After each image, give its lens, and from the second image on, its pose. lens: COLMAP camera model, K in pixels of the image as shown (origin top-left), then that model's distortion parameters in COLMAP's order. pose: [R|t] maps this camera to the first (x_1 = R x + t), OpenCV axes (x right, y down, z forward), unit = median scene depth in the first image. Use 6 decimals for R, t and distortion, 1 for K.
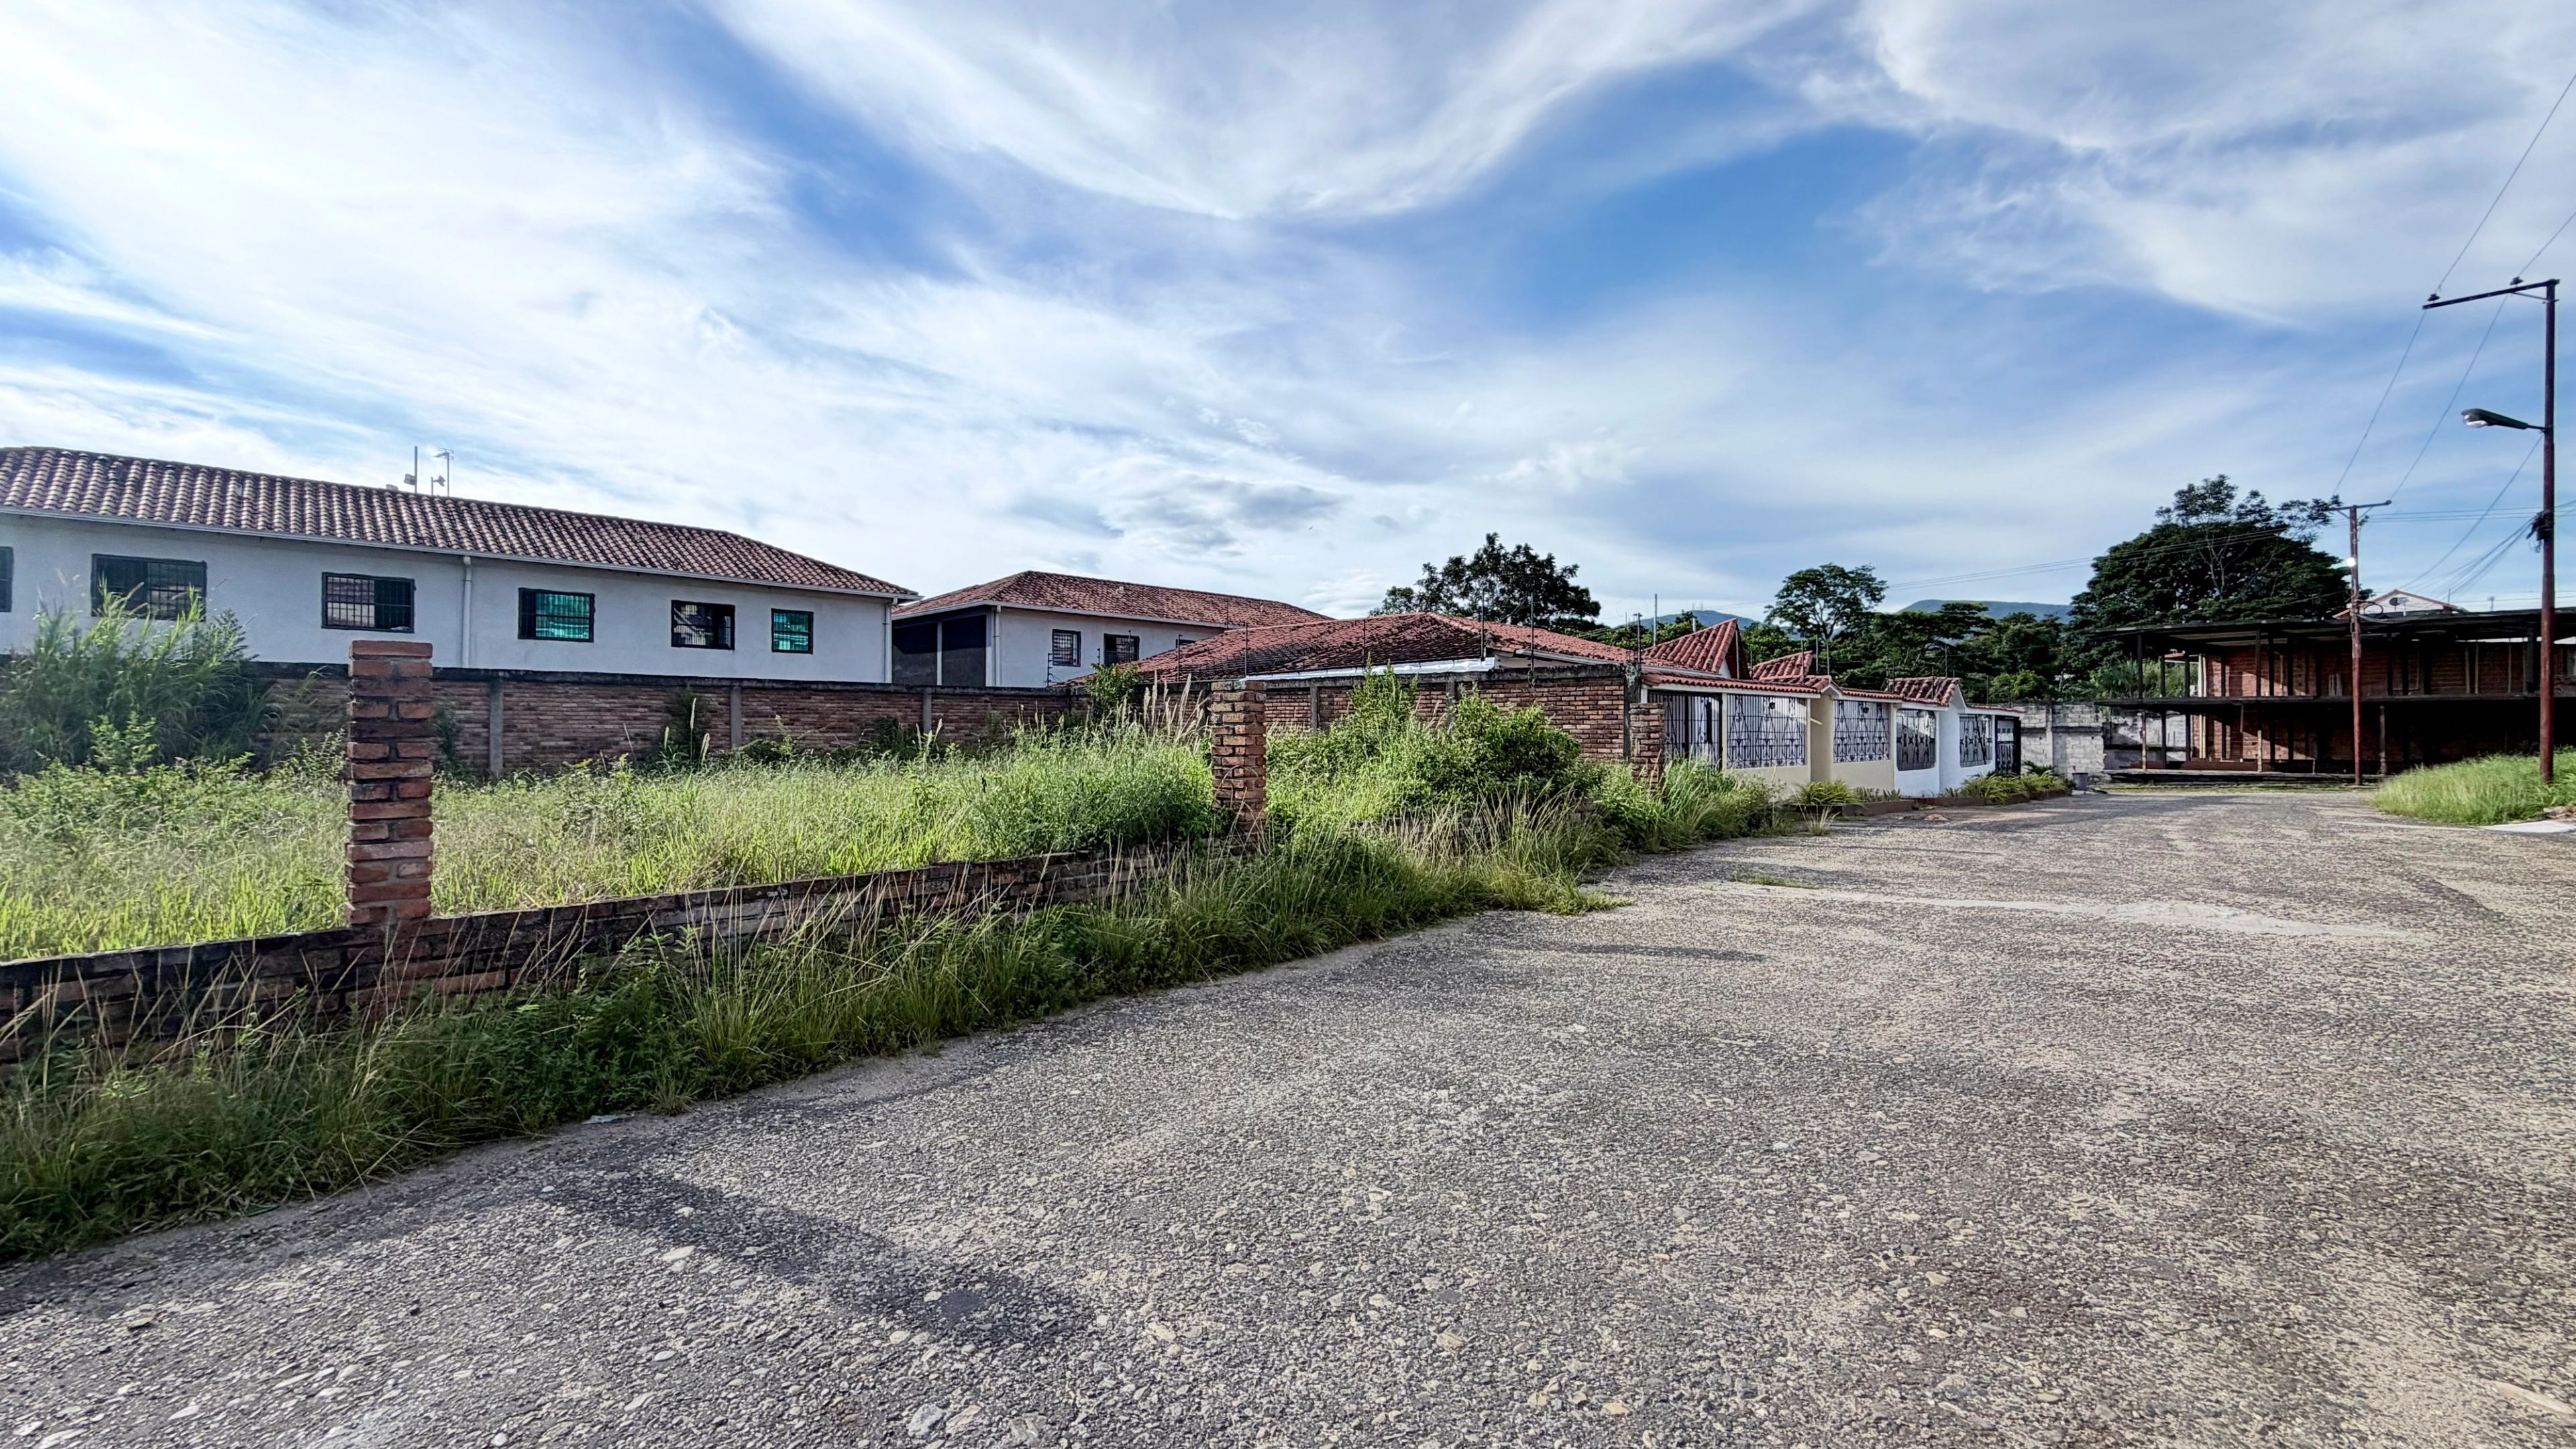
lens RADIAL K [[2046.8, 0, 1288.0], [0, 2046.8, 724.5], [0, 0, 1]] dist [0.028874, 0.005749]
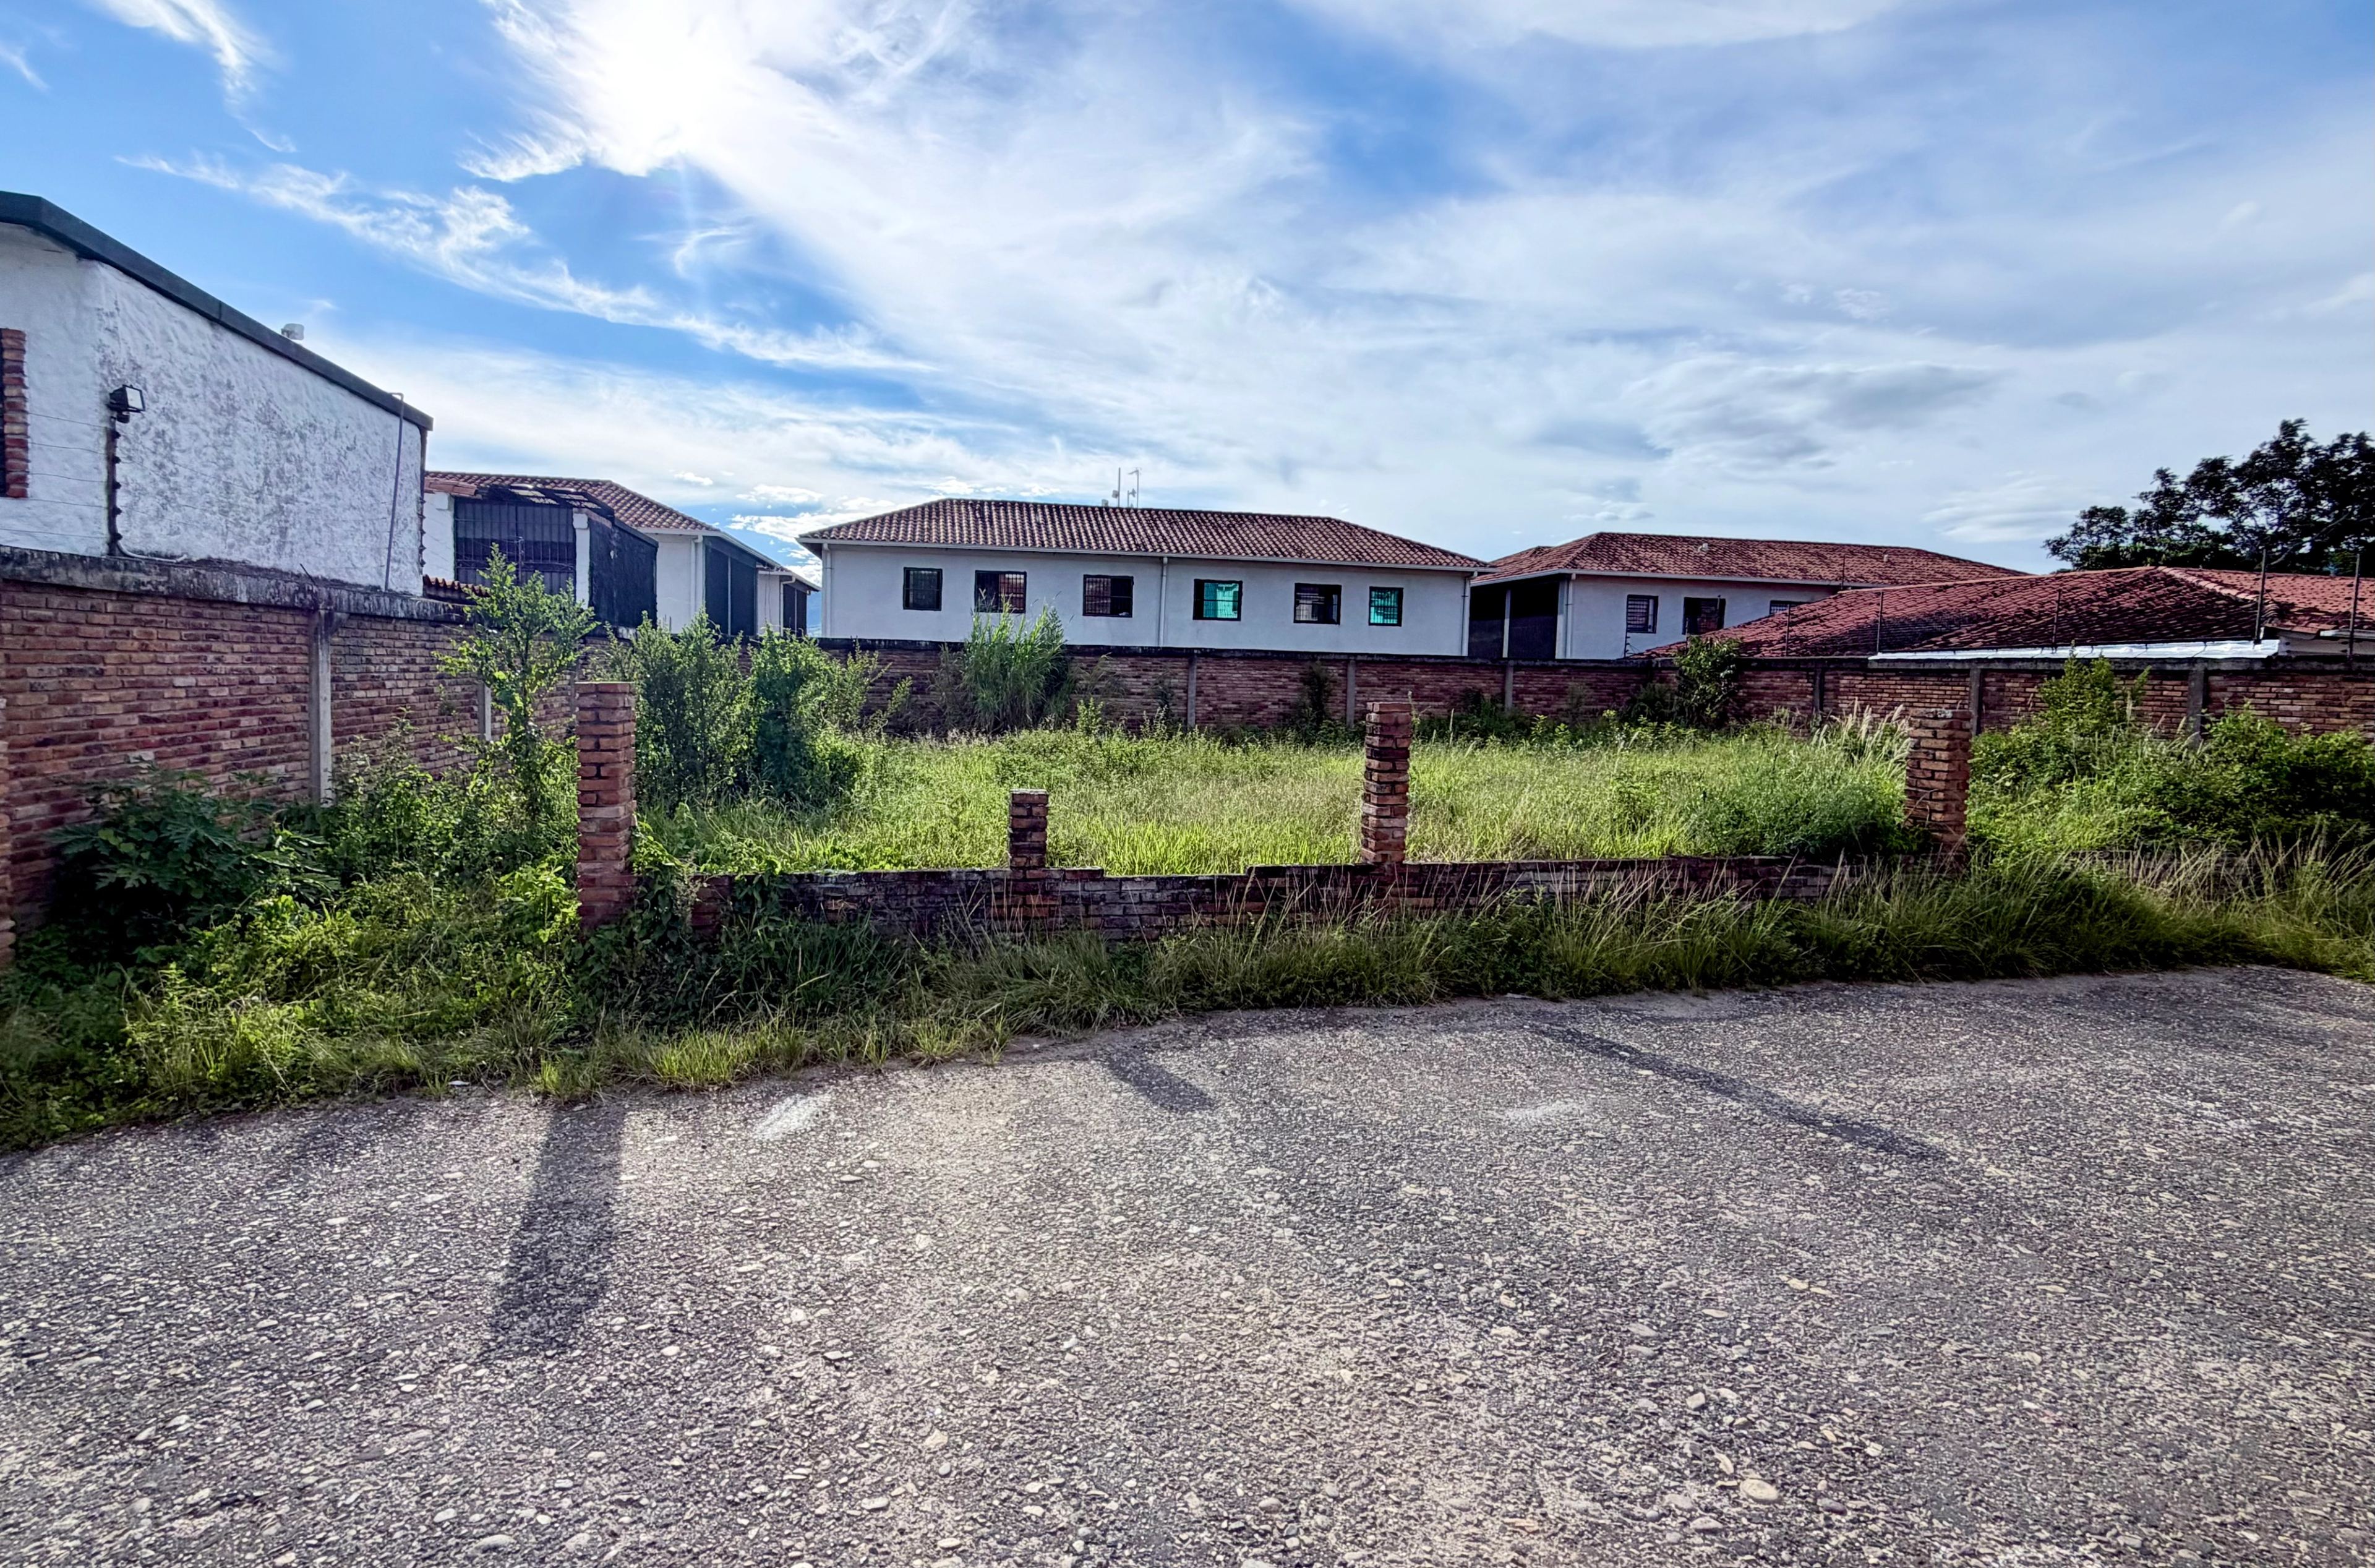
lens RADIAL K [[1067.9, 0, 1189.0], [0, 1067.9, 772.6], [0, 0, 1]] dist [0.001133, -0.000750]
pose [[0.761227, 0.058170, -0.645871, 0.058174], [-0.064112, 0.997840, 0.014307, 0.043565], [0.645308, 0.030517, 0.763313, 0.487596]]
